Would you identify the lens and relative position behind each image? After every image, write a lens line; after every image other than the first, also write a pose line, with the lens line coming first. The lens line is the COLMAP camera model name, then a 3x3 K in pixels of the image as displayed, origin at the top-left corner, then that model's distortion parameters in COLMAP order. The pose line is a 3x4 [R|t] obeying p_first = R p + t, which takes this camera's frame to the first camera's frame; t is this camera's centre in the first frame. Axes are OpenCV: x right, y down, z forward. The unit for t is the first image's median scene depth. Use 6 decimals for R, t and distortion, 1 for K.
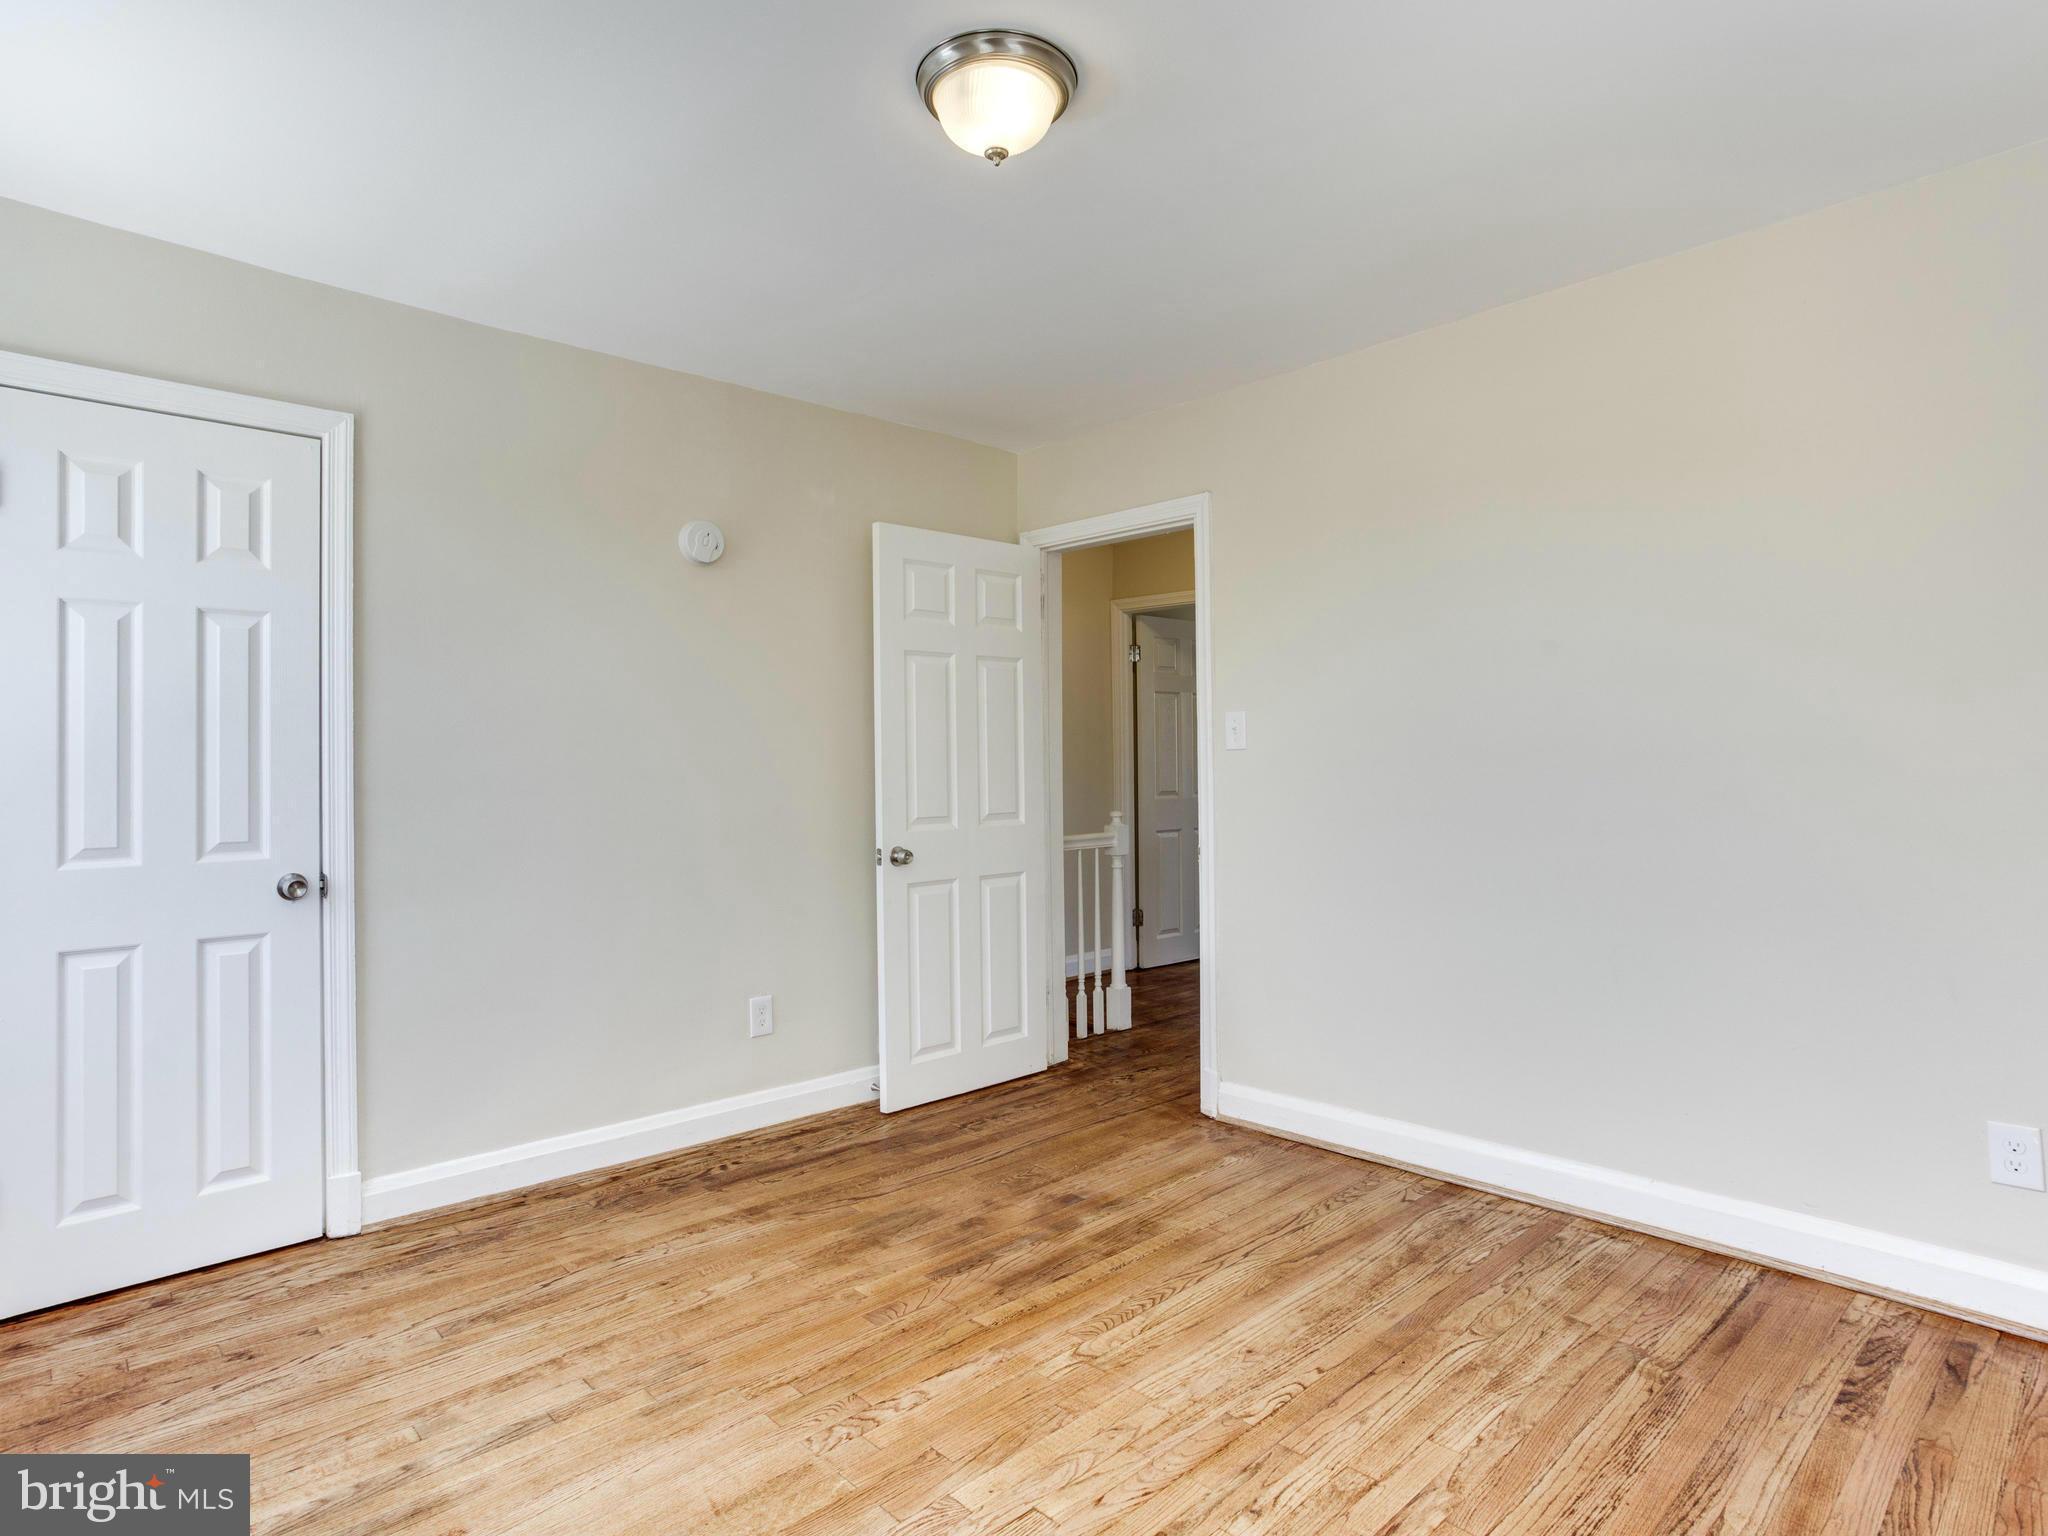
lens RADIAL K [[1114.9, 0, 1018.9], [0, 1114.9, 758.5], [0, 0, 1]] dist [-0.052251, 0.032447]
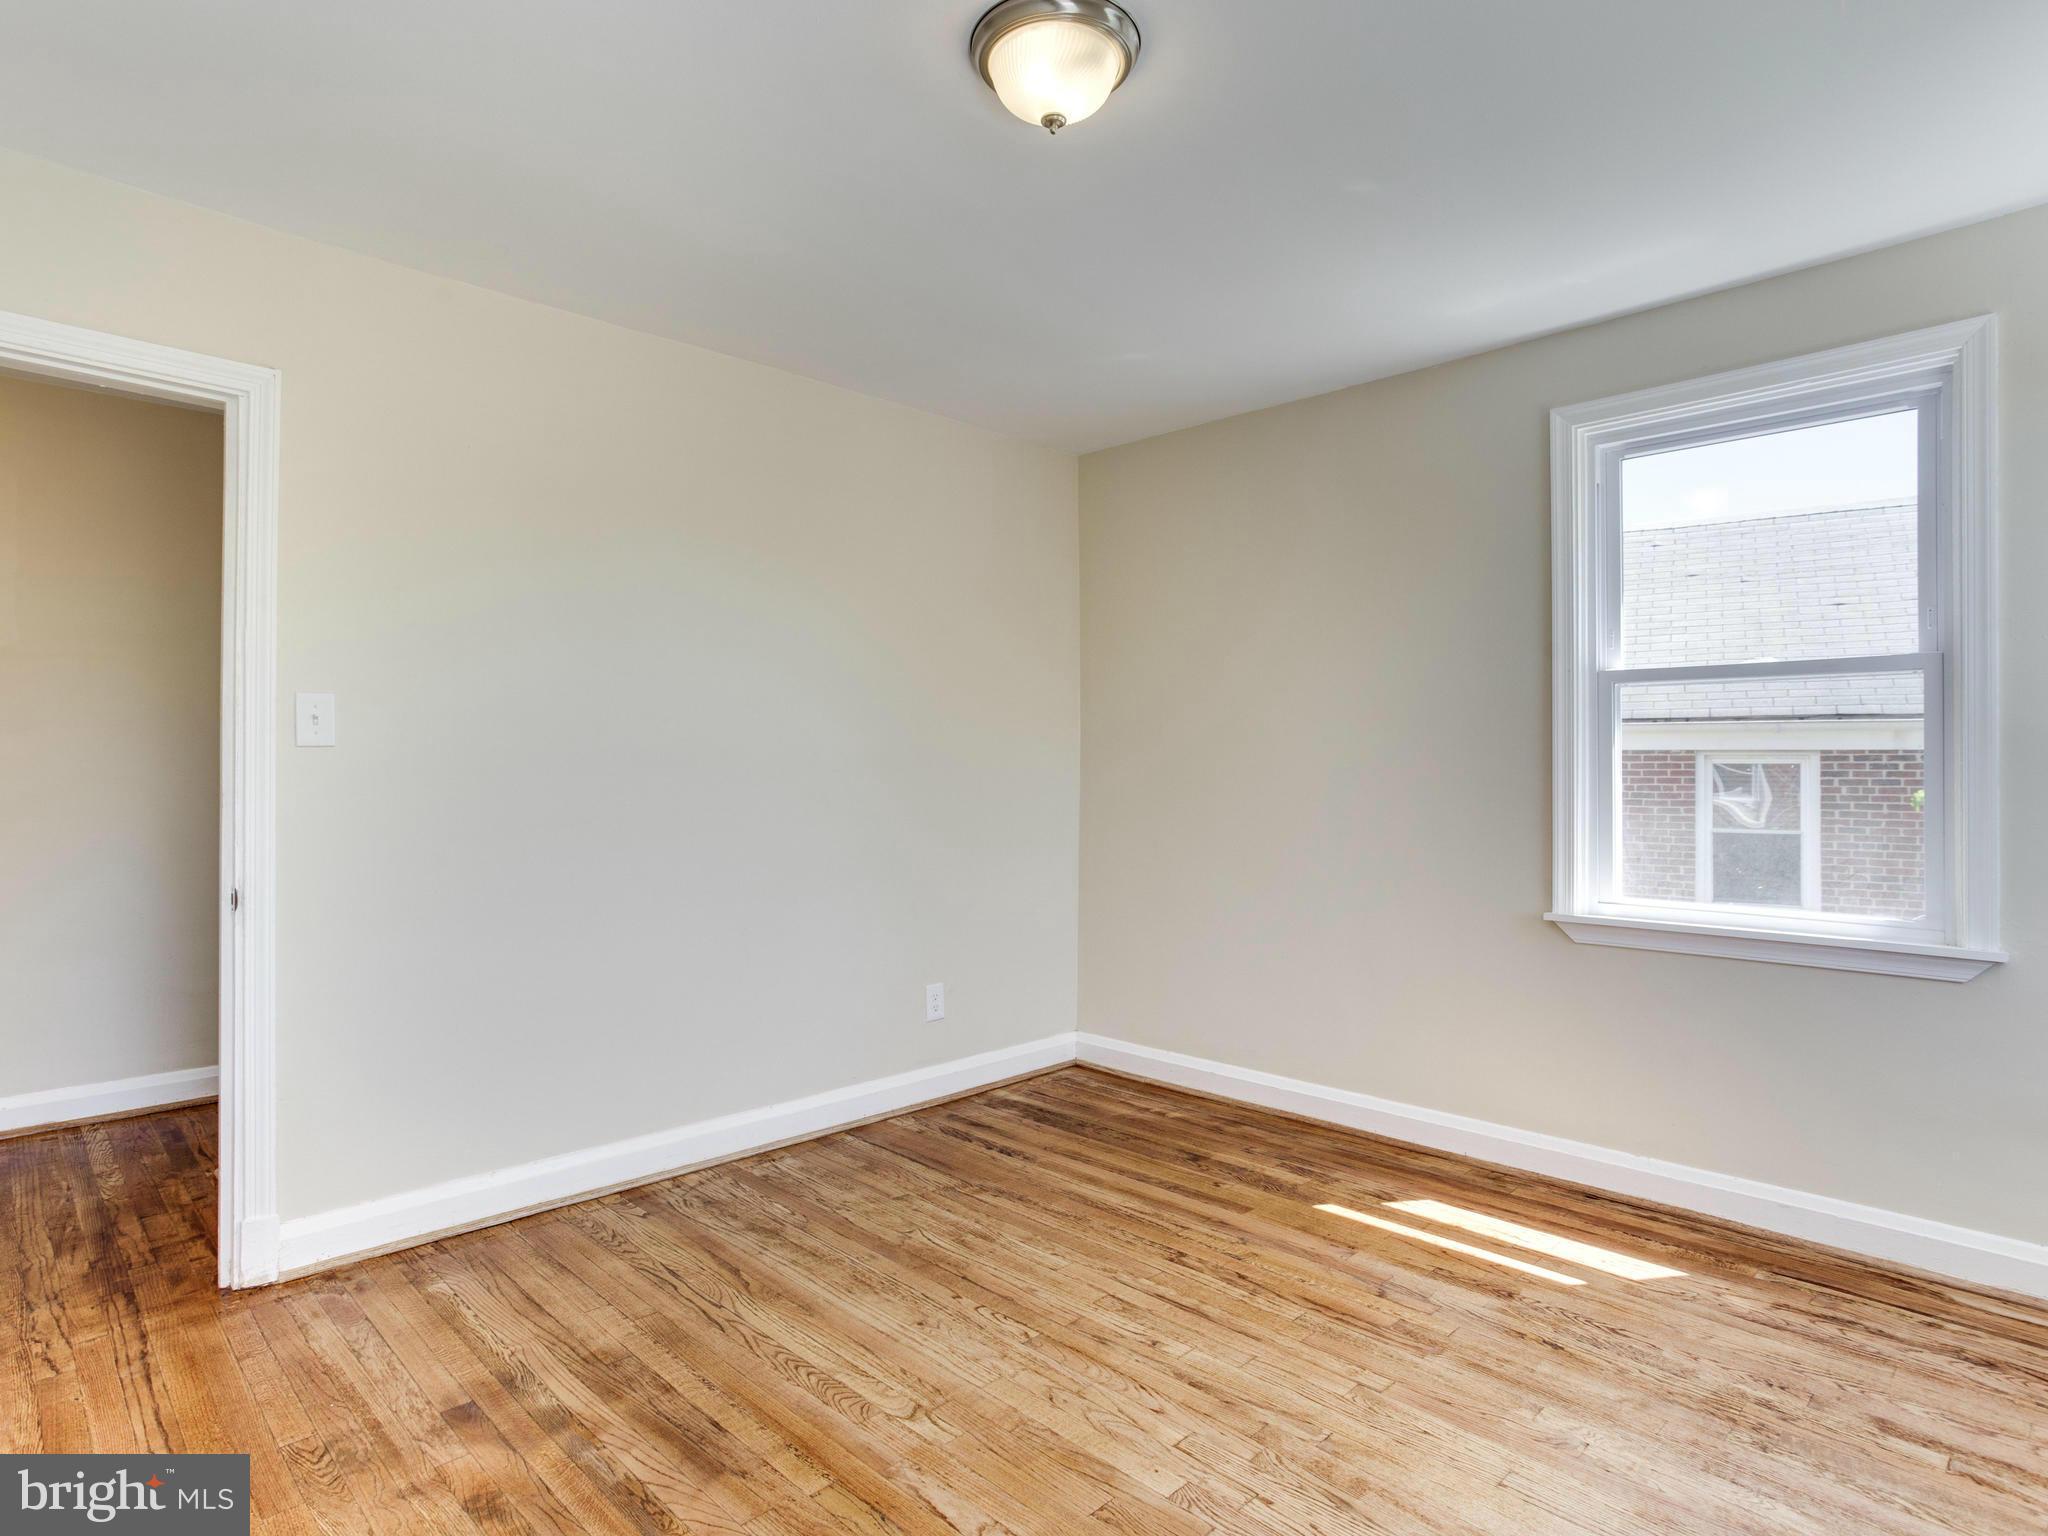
lens RADIAL K [[1114.9, 0, 1018.9], [0, 1114.9, 758.5], [0, 0, 1]] dist [-0.052251, 0.032447]
pose [[-0.026777, 0.022588, 0.999386, -0.819529], [-0.010885, 0.999679, -0.022887, 0.020180], [-0.999582, -0.011492, -0.026522, 0.895762]]
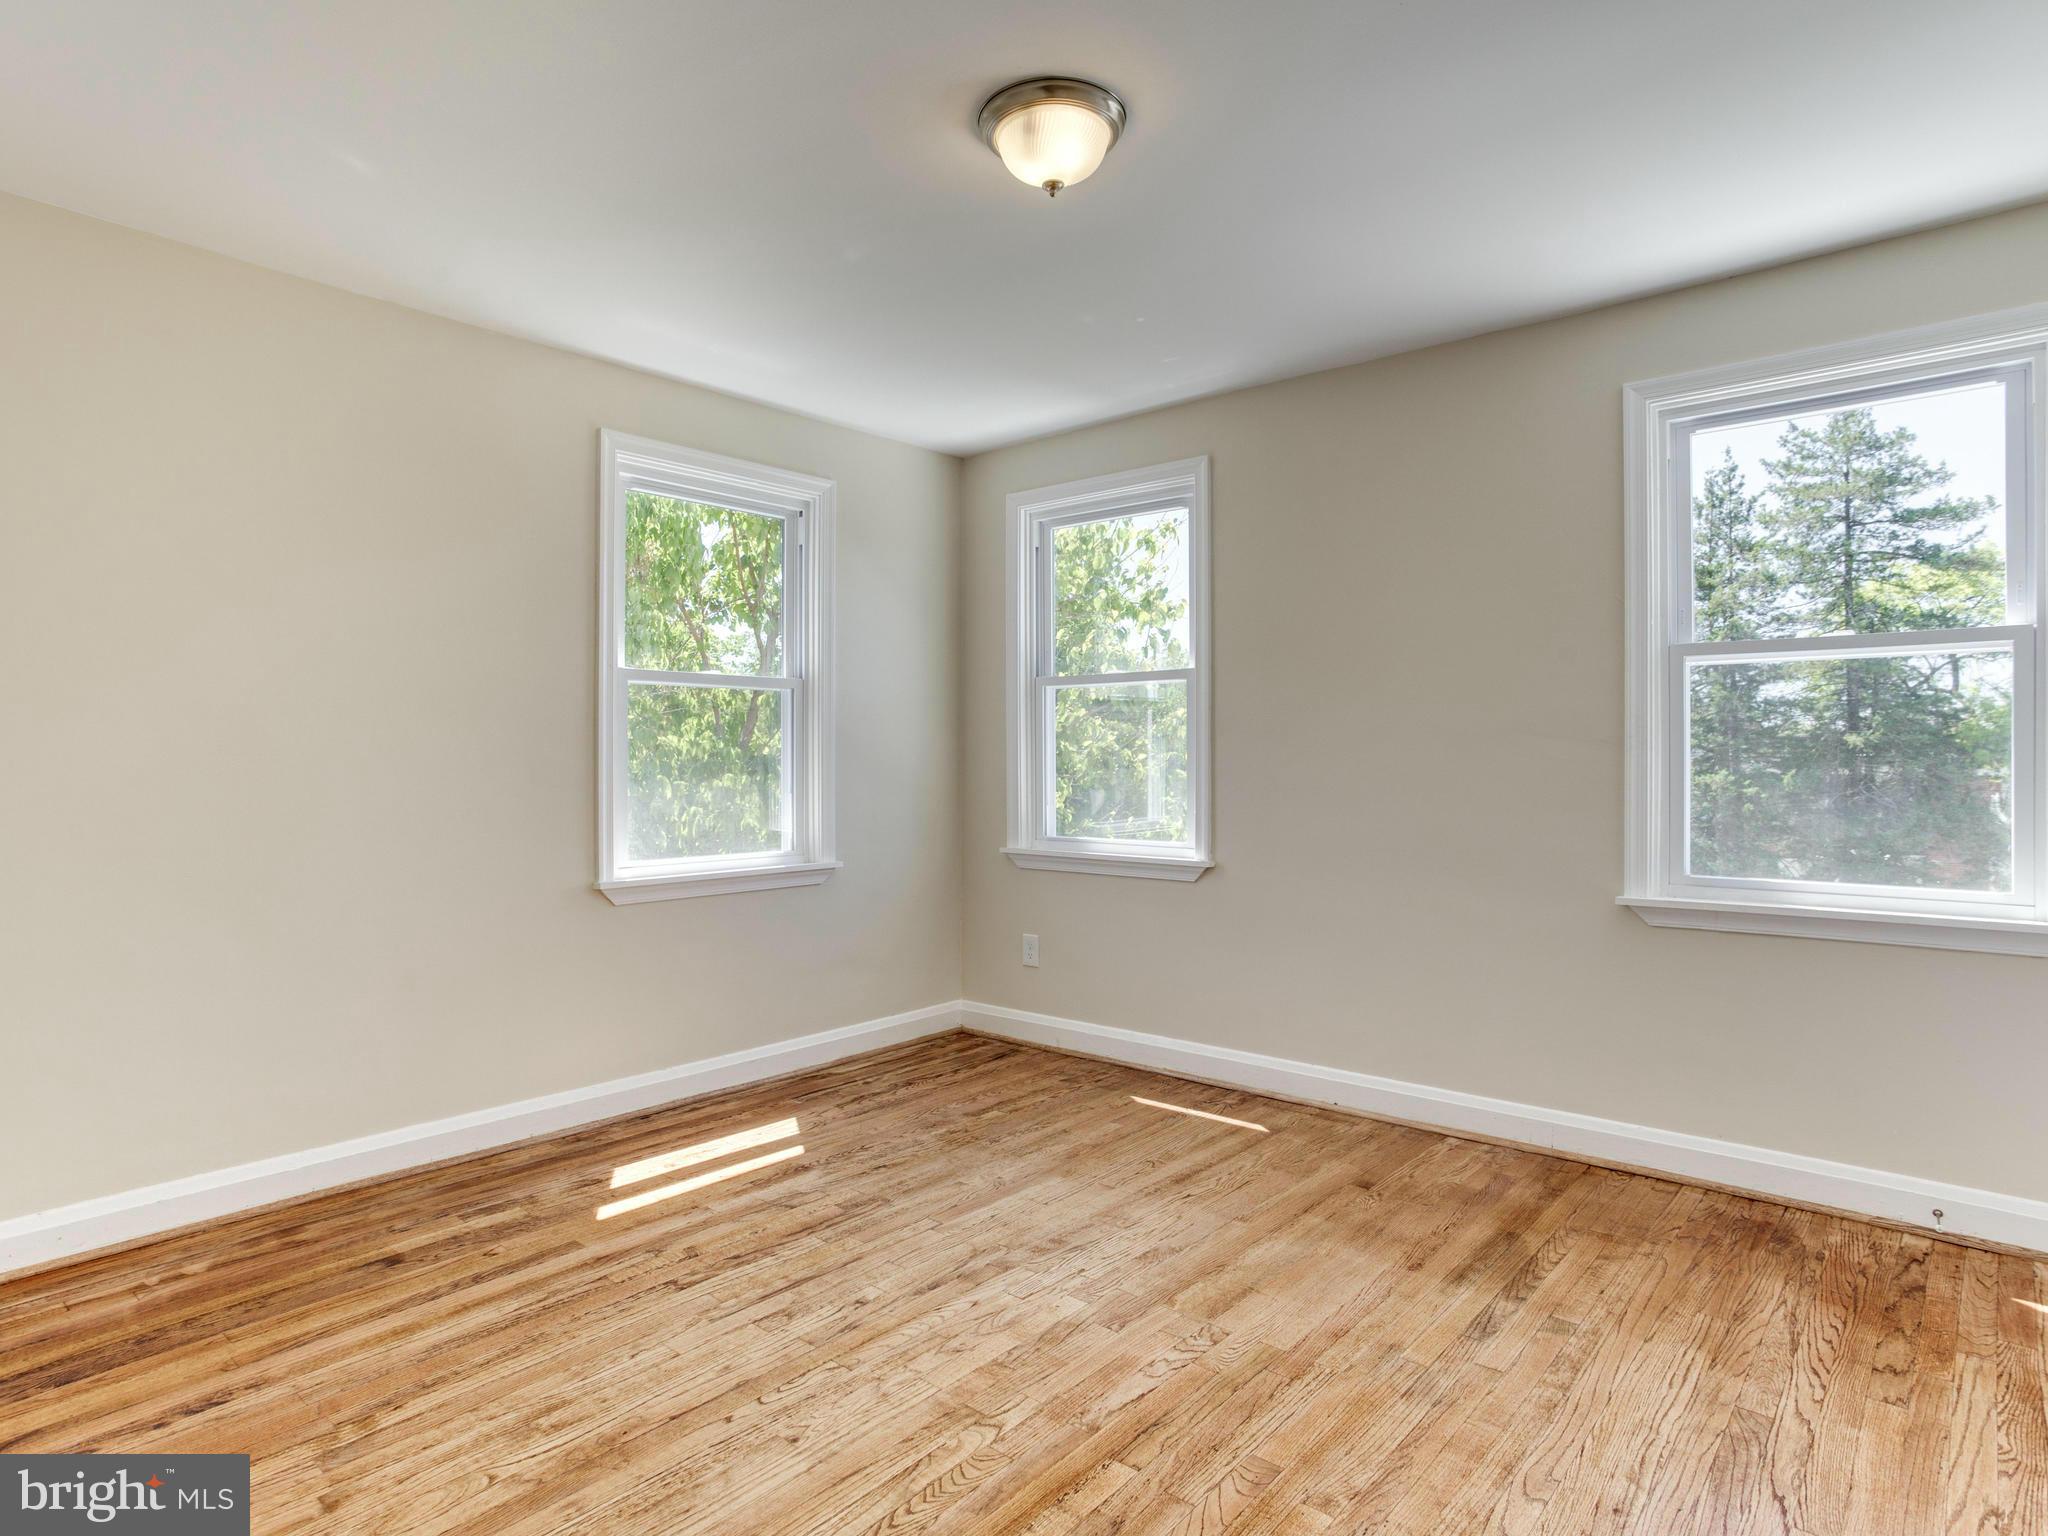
lens RADIAL K [[1114.9, 0, 1018.9], [0, 1114.9, 758.5], [0, 0, 1]] dist [-0.052251, 0.032447]
pose [[-0.995014, 0.012414, -0.098962, 0.109313], [0.013428, 0.999864, -0.009588, 0.023288], [0.098829, -0.010869, -0.995045, 1.776110]]
